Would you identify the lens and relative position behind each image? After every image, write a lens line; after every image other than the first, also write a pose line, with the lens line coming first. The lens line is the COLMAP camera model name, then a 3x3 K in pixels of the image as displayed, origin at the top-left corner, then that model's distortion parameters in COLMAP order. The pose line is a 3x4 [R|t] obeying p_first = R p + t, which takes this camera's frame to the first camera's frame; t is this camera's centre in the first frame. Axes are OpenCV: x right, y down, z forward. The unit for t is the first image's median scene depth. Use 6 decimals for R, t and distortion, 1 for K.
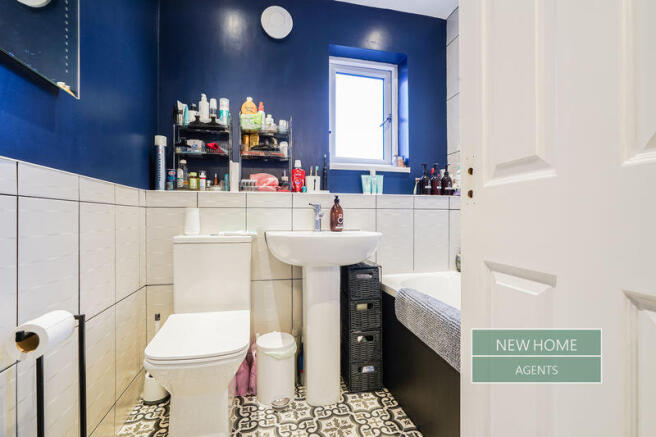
lens RADIAL K [[312.0, 0, 330.8], [0, 312.0, 219.0], [0, 0, 1]] dist [0.003125, 0.000654]
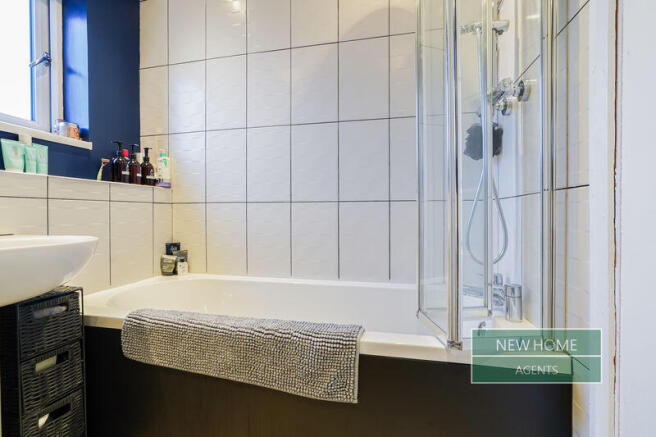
lens RADIAL K [[312.0, 0, 328.6], [0, 312.0, 214.9], [0, 0, 1]] dist [0.003125, 0.000654]
pose [[0.440200, -0.008591, 0.897859, -0.157944], [0.006842, 0.999957, 0.006214, -0.000457], [-0.897874, 0.003408, 0.440240, 0.213546]]
